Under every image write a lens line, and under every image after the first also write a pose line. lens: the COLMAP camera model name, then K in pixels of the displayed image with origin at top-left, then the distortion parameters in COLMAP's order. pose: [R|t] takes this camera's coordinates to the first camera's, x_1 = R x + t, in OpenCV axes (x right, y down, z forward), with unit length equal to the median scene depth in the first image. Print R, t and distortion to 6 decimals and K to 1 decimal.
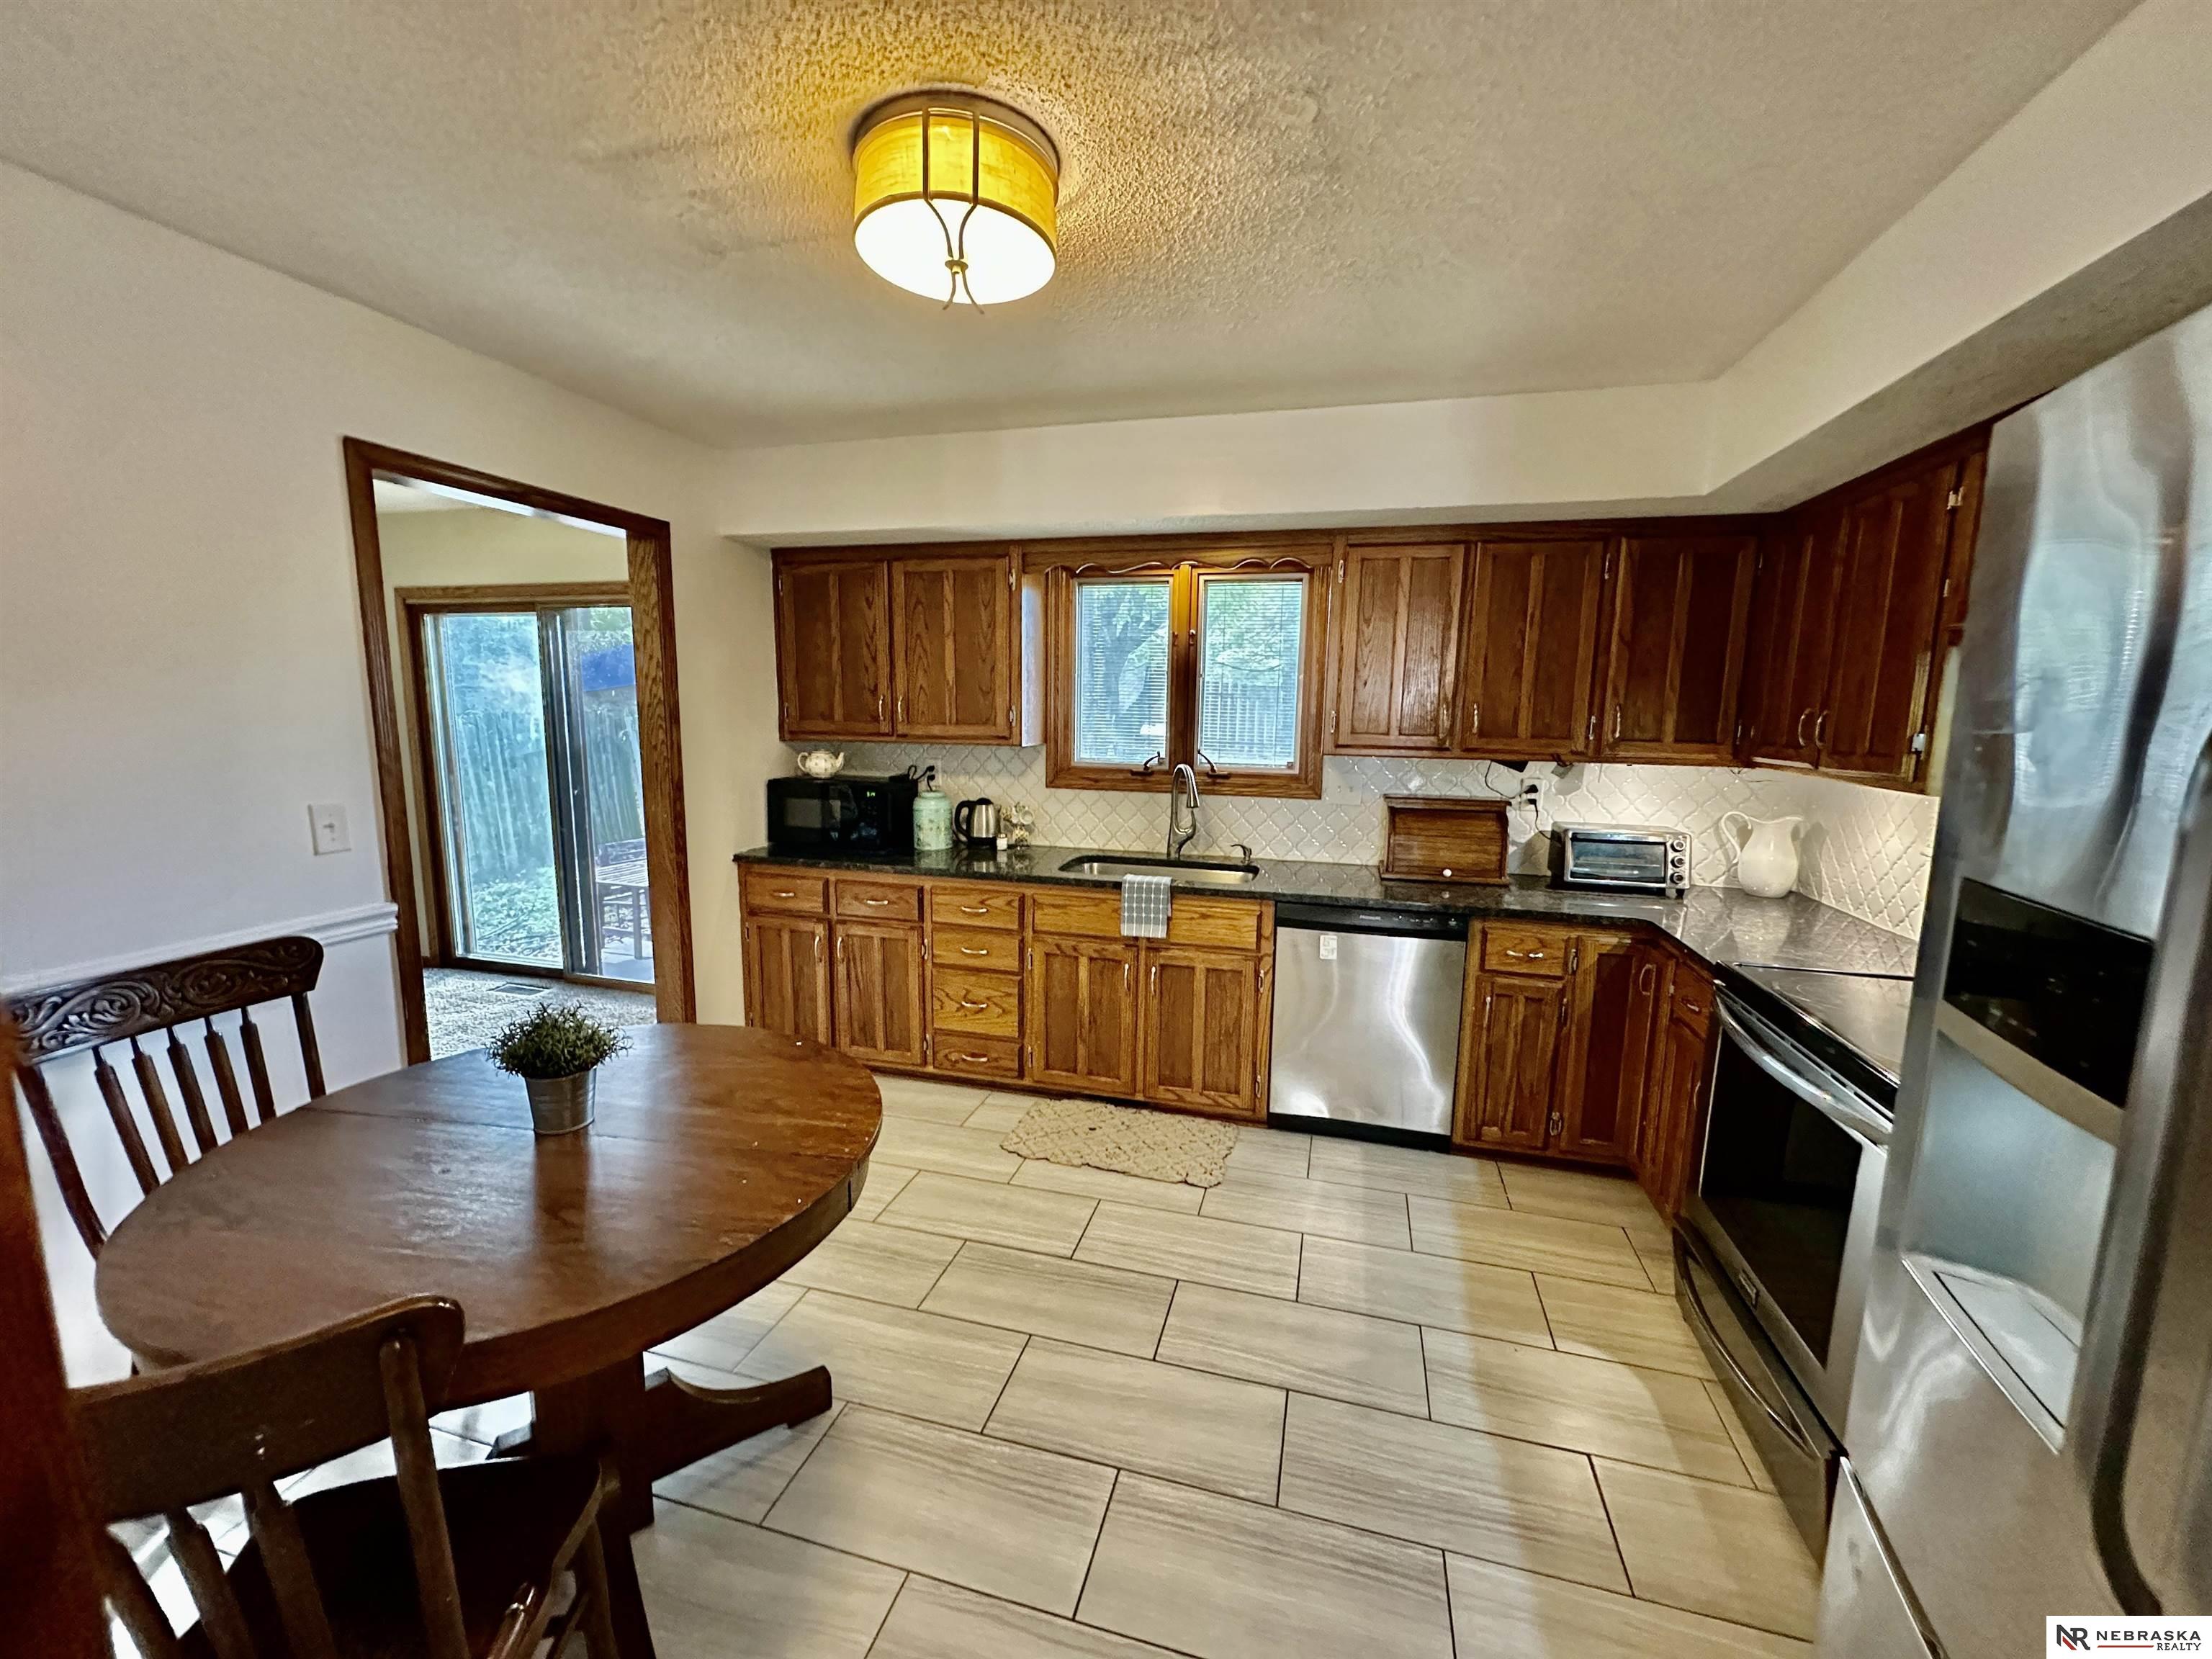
lens RADIAL K [[882.6, 0, 1103.8], [0, 882.6, 830.5], [0, 0, 1]] dist [-0.006211, 0.001692]
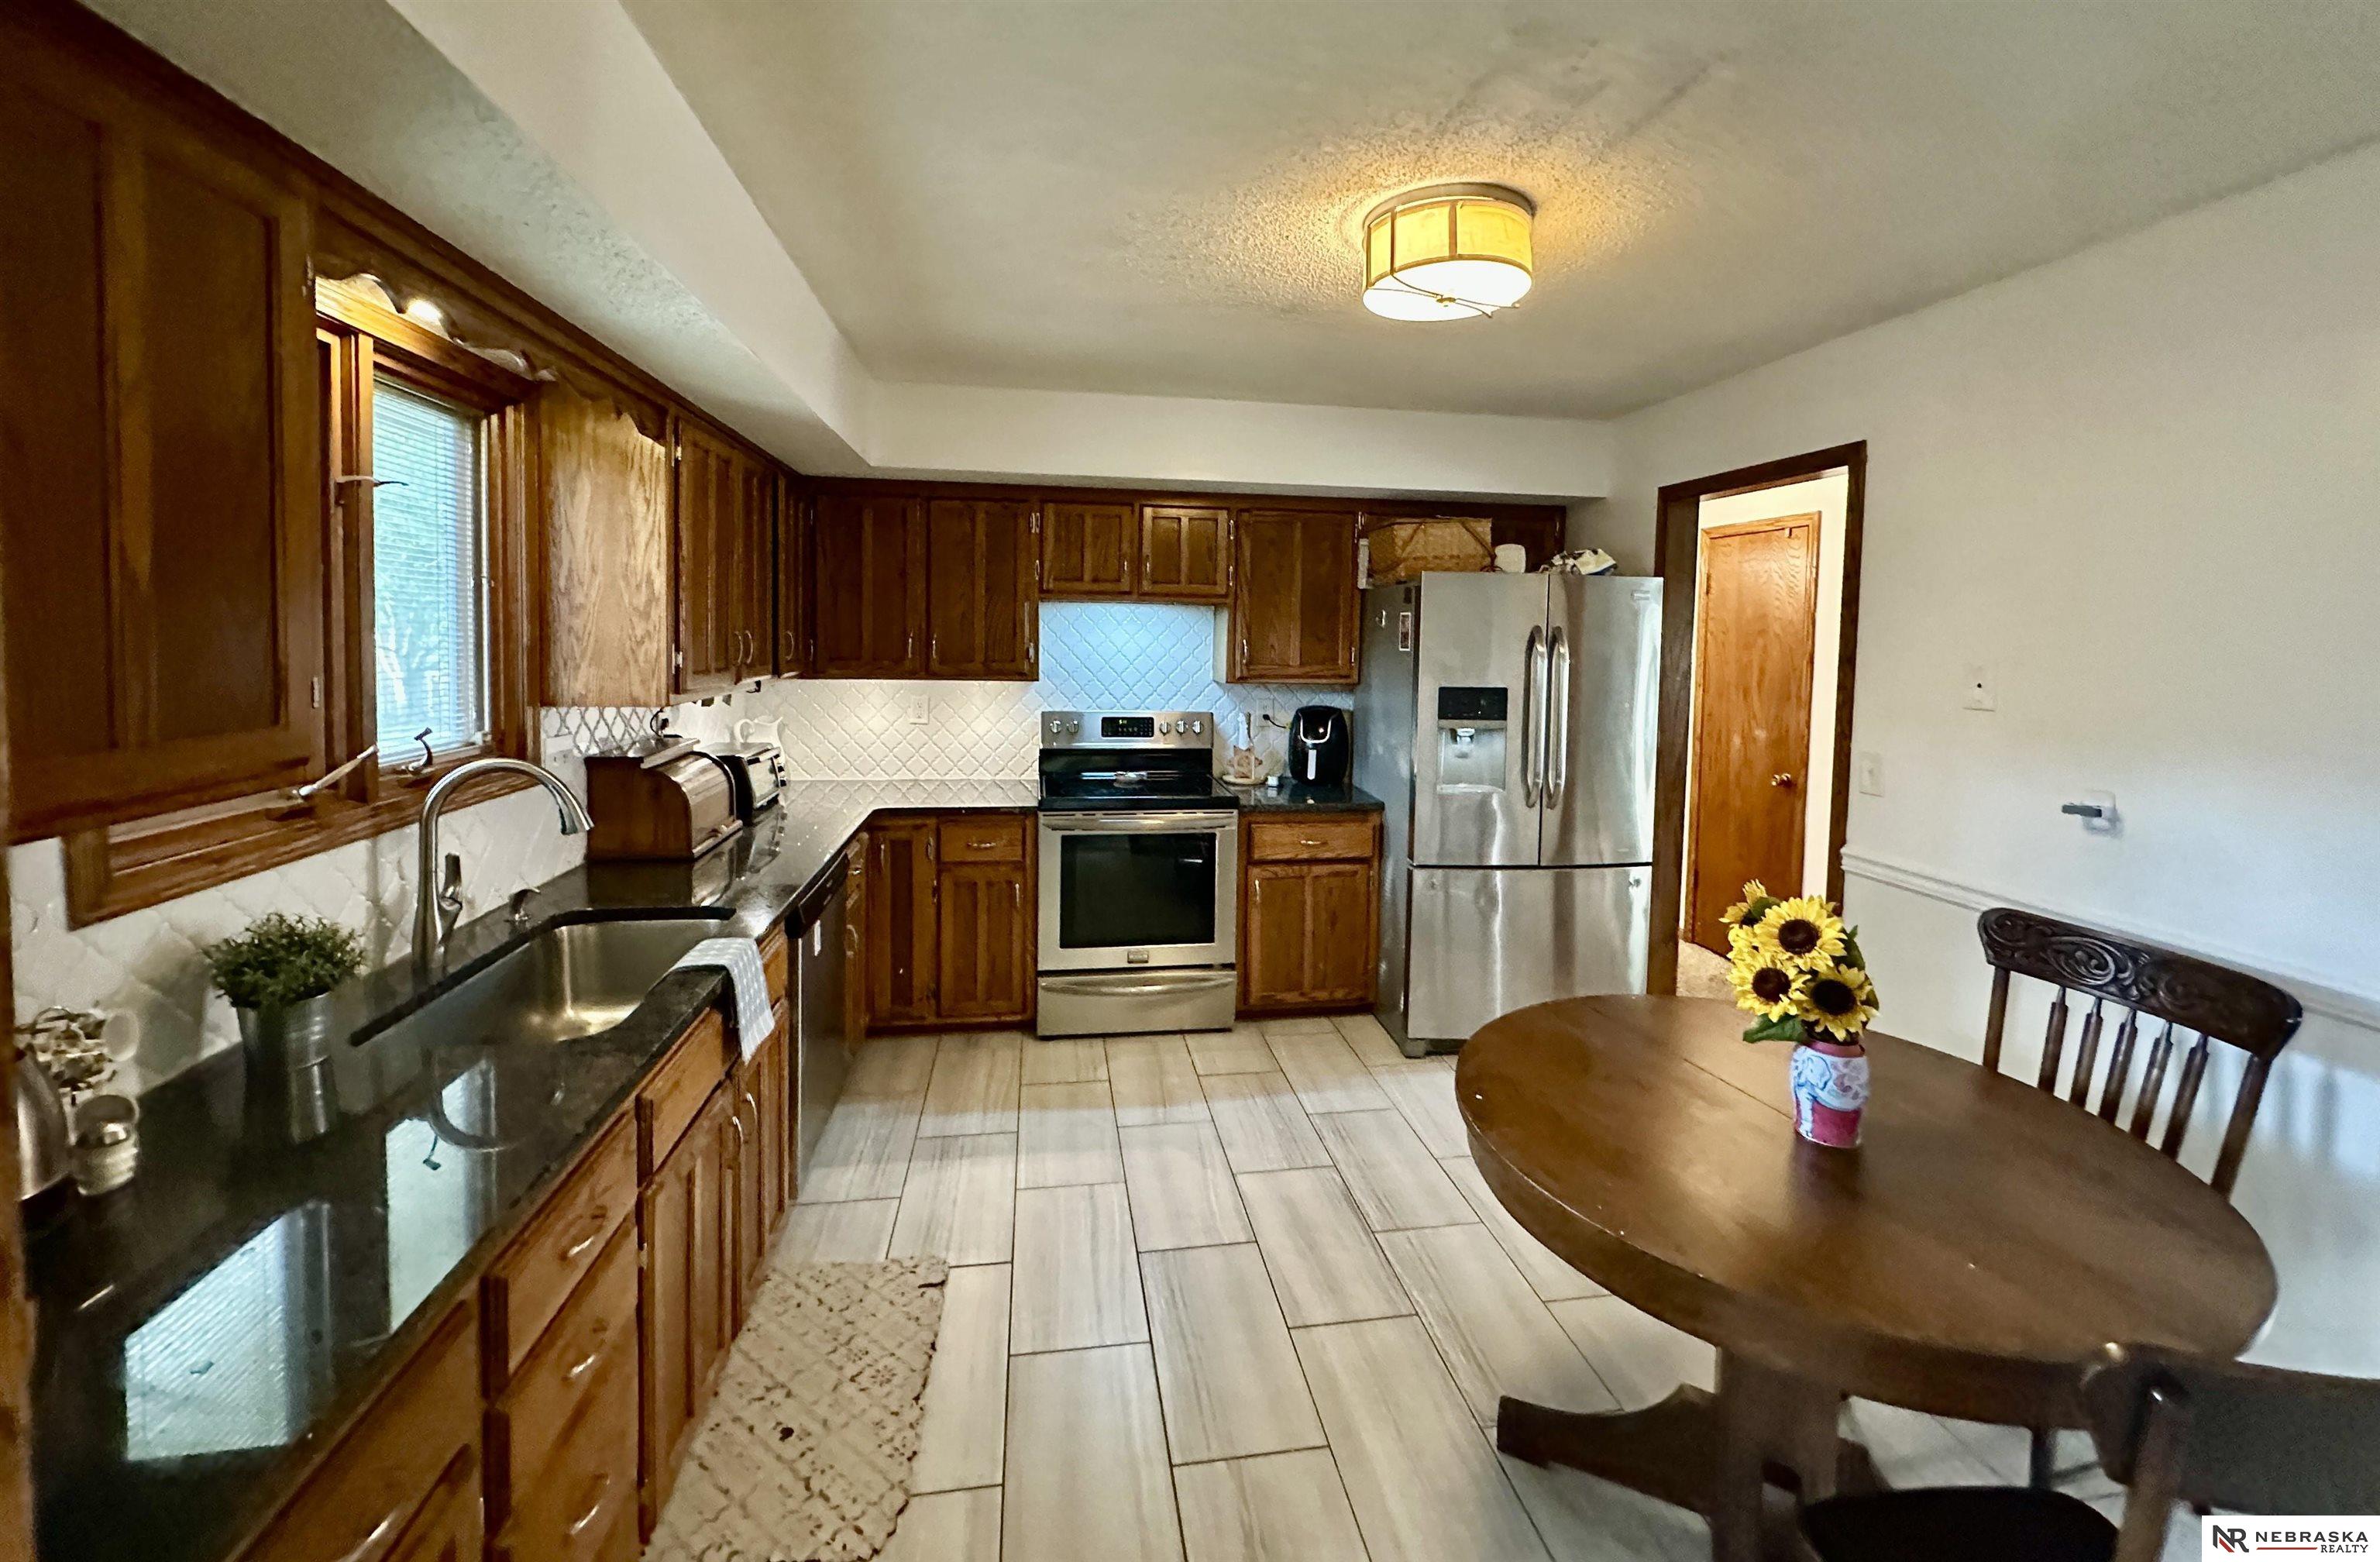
lens RADIAL K [[947.3, 0, 1189.3], [0, 947.3, 669.3], [0, 0, 1]] dist [-0.001242, 0.000232]
pose [[-0.415056, -0.058828, 0.907892, -0.577092], [0.106695, 0.987874, 0.112787, -0.149797], [-0.903518, 0.143680, -0.403746, 0.894625]]
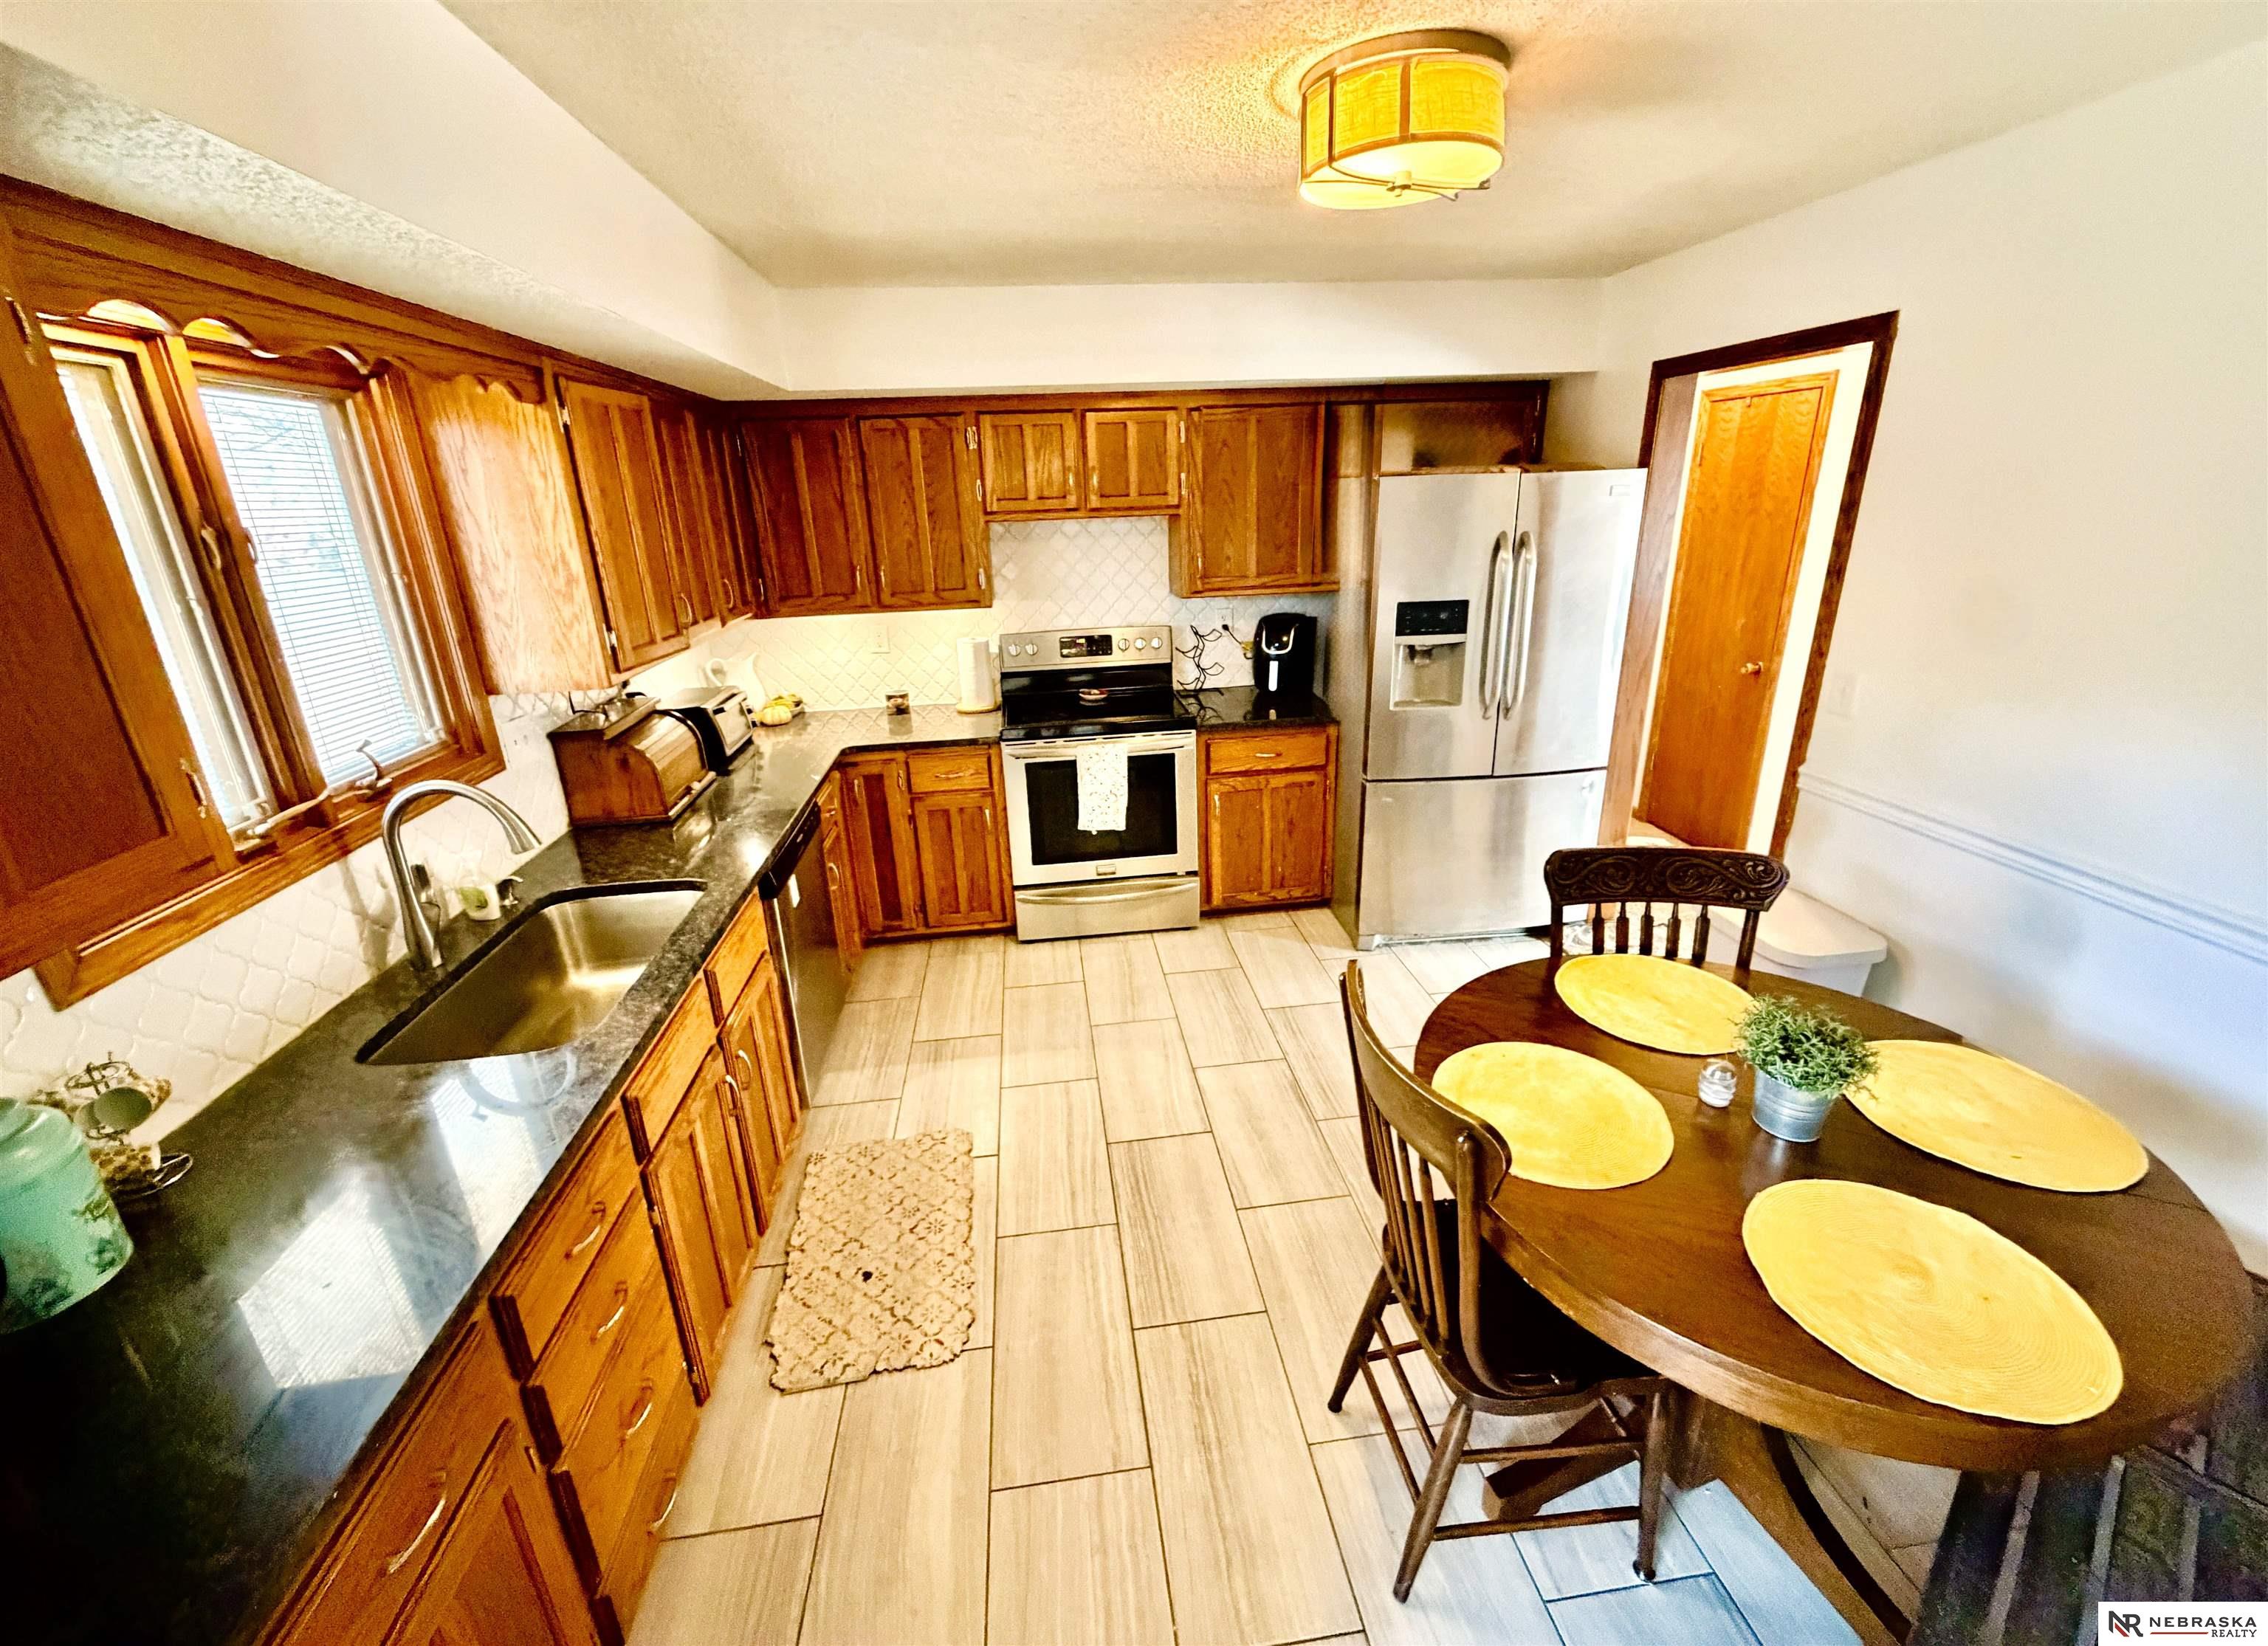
lens RADIAL K [[908.9, 0, 1134.4], [0, 908.9, 788.8], [0, 0, 1]] dist [0.001770, -0.000272]
pose [[-0.383071, -0.290822, 0.876743, -0.546590], [0.160688, 0.913694, 0.373287, -0.207742], [-0.909635, 0.283877, -0.303278, 0.834751]]
